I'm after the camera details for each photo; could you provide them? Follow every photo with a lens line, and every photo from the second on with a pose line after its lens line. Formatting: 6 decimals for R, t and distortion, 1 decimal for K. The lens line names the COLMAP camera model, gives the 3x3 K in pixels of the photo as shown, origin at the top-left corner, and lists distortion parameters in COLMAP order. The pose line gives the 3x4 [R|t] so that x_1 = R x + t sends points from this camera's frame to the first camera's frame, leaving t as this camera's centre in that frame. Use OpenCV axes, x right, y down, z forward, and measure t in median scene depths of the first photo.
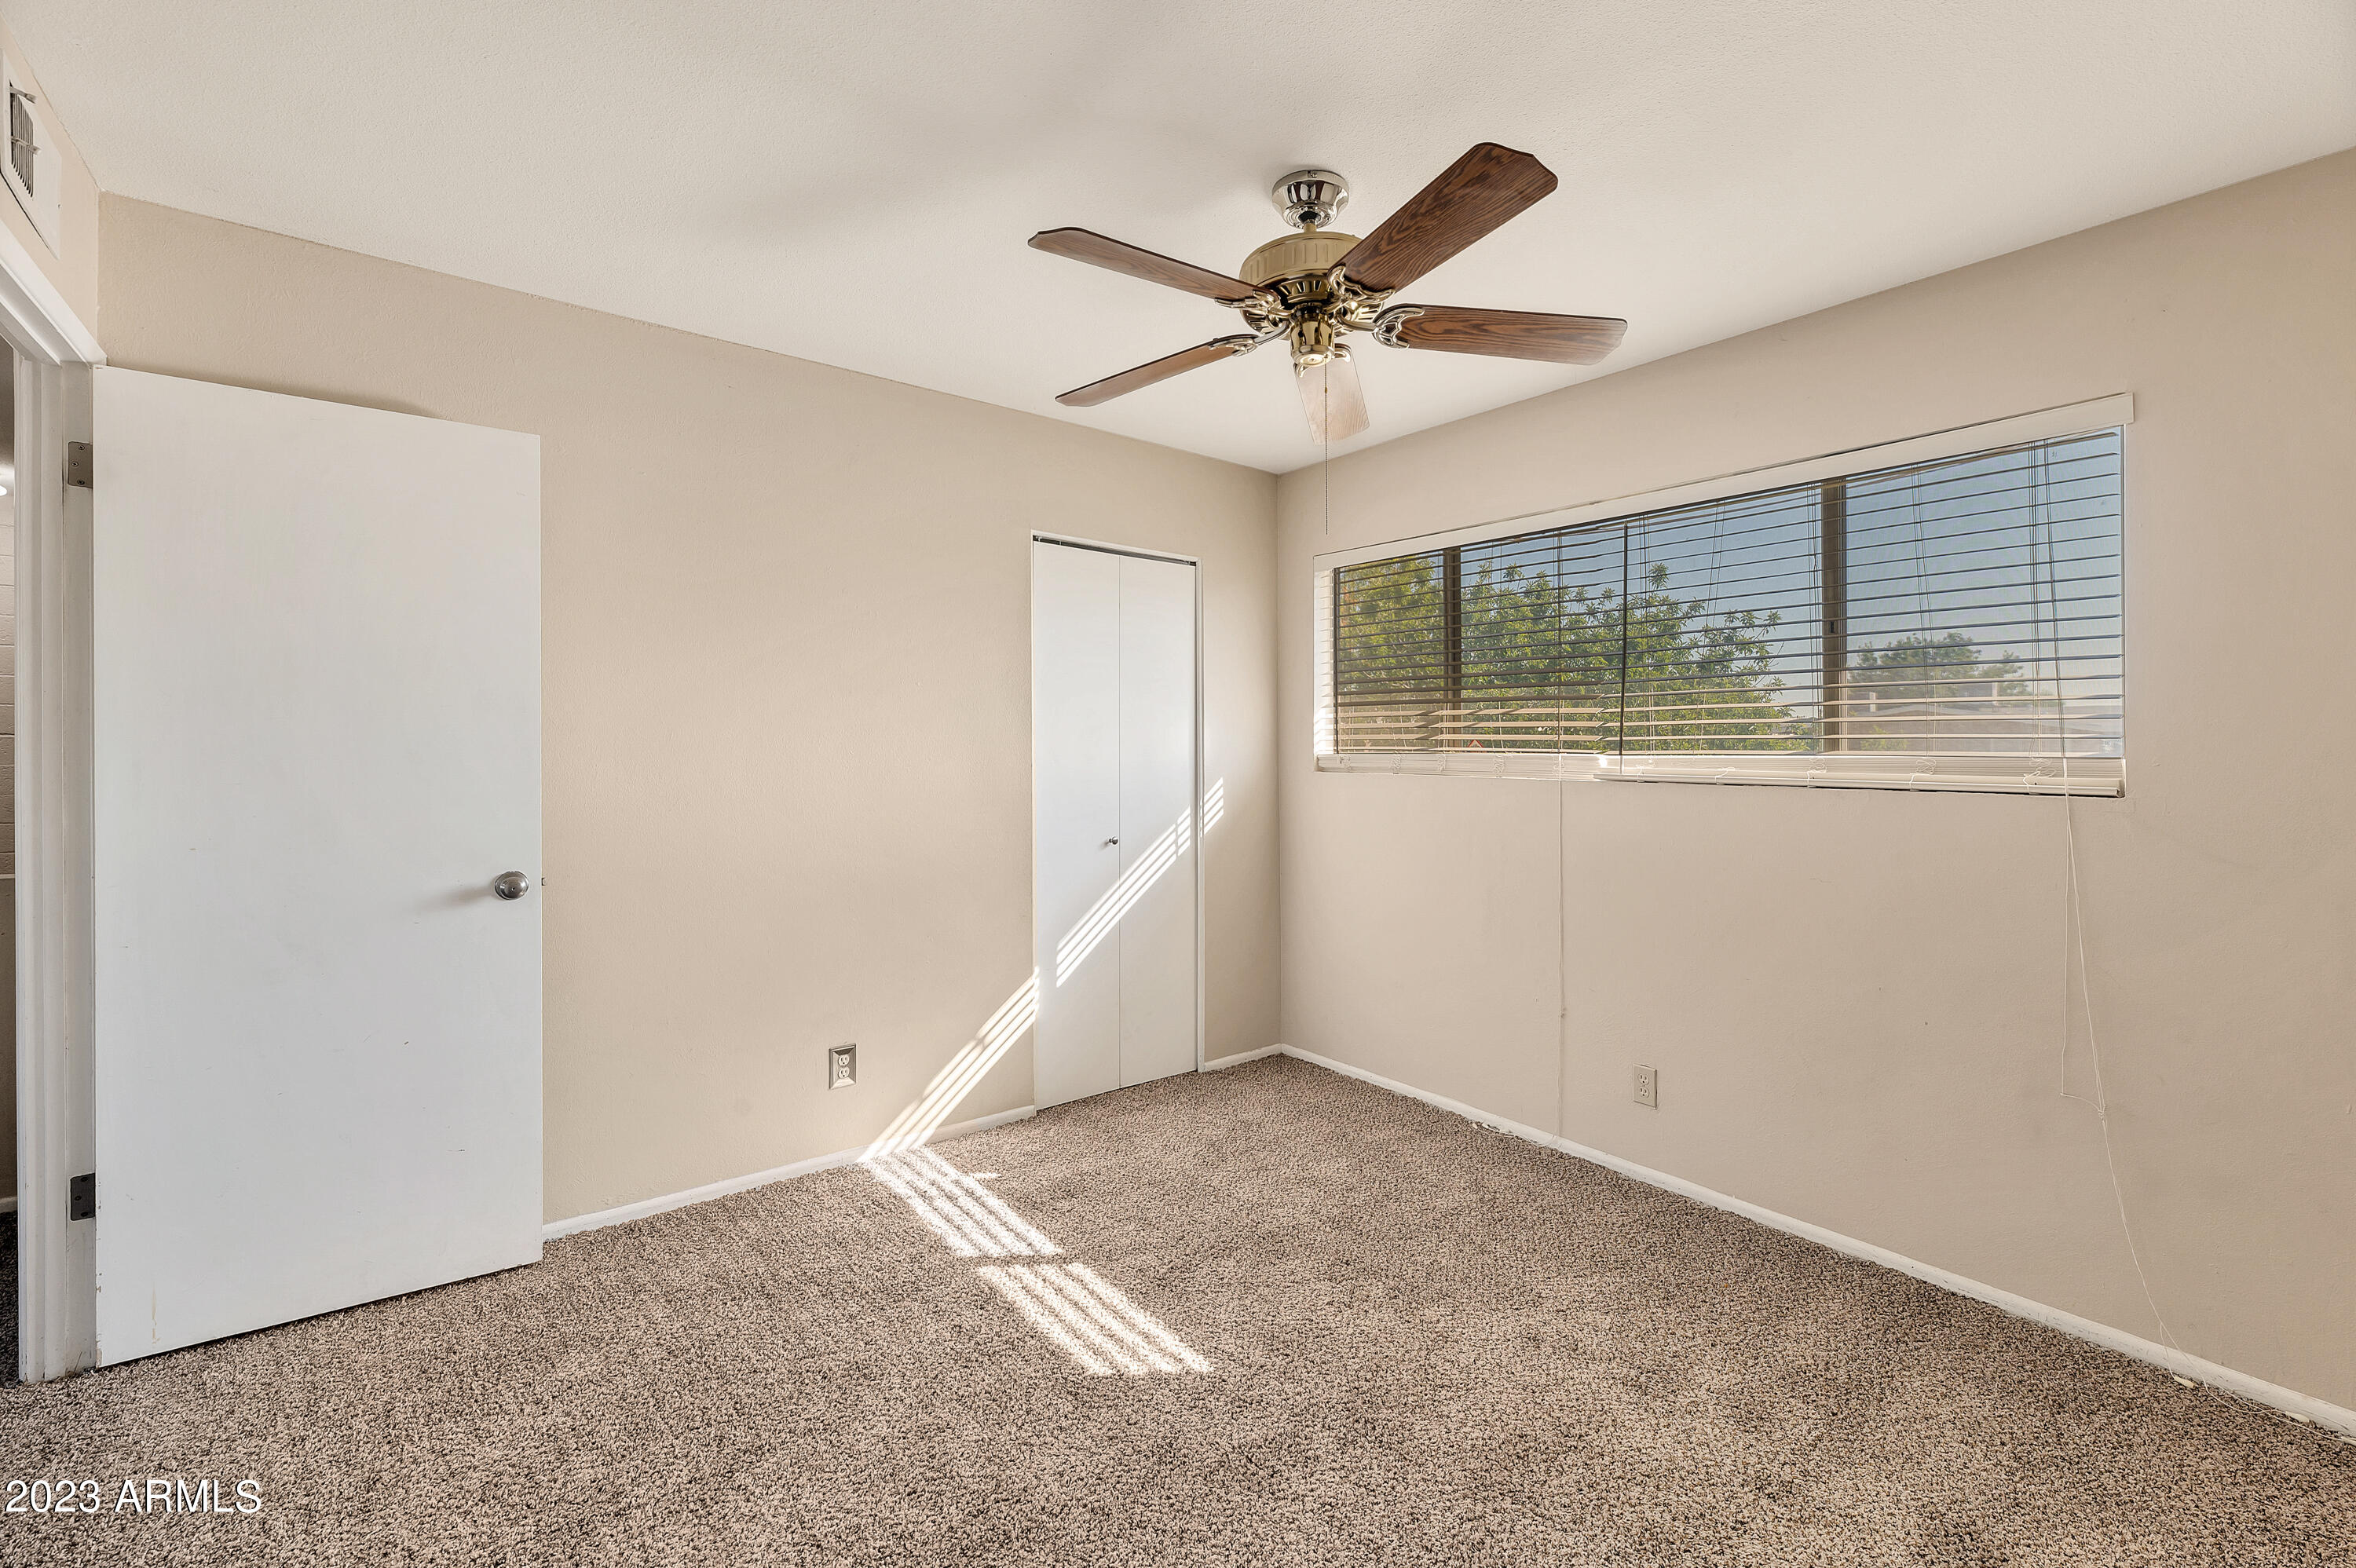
lens RADIAL K [[977.6, 0, 1169.8], [0, 977.6, 777.2], [0, 0, 1]] dist [0.000507, 0.000349]
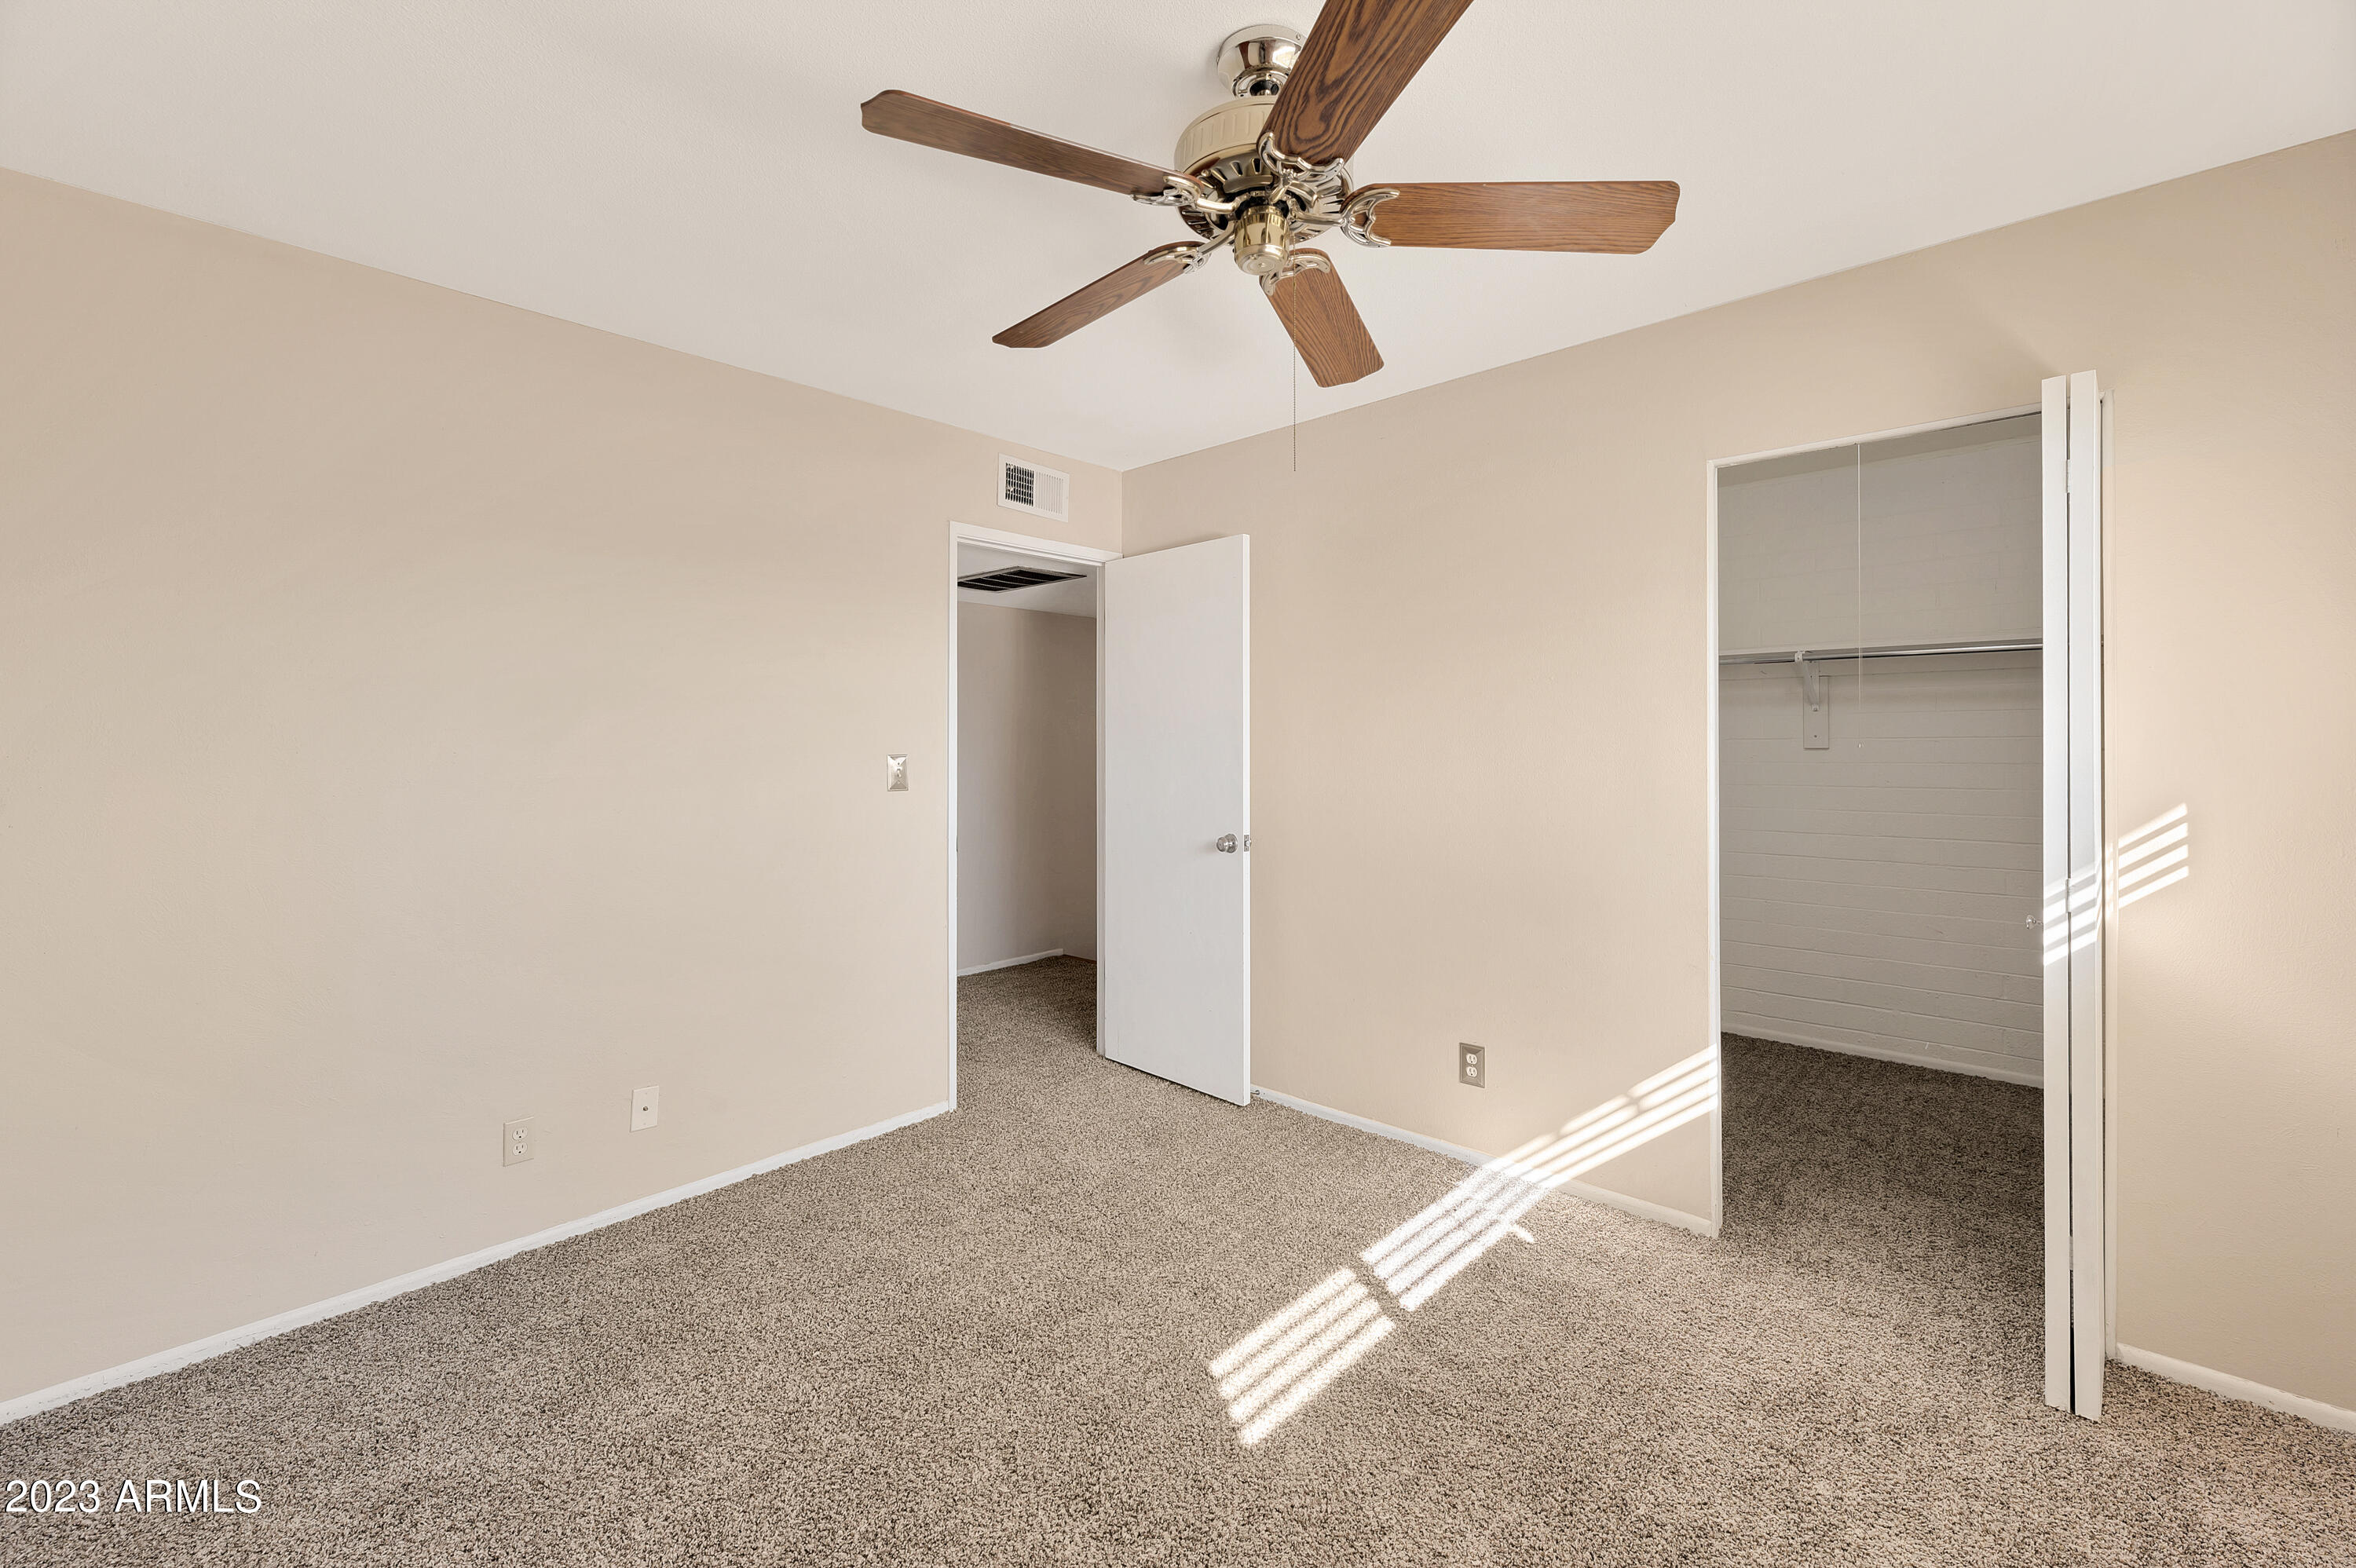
lens RADIAL K [[977.6, 0, 1169.8], [0, 977.6, 777.2], [0, 0, 1]] dist [0.000507, 0.000349]
pose [[0.164820, 0.022155, -0.986075, 0.724582], [-0.026334, 0.999490, 0.018055, -0.011968], [0.985972, 0.022992, 0.165319, 0.627071]]
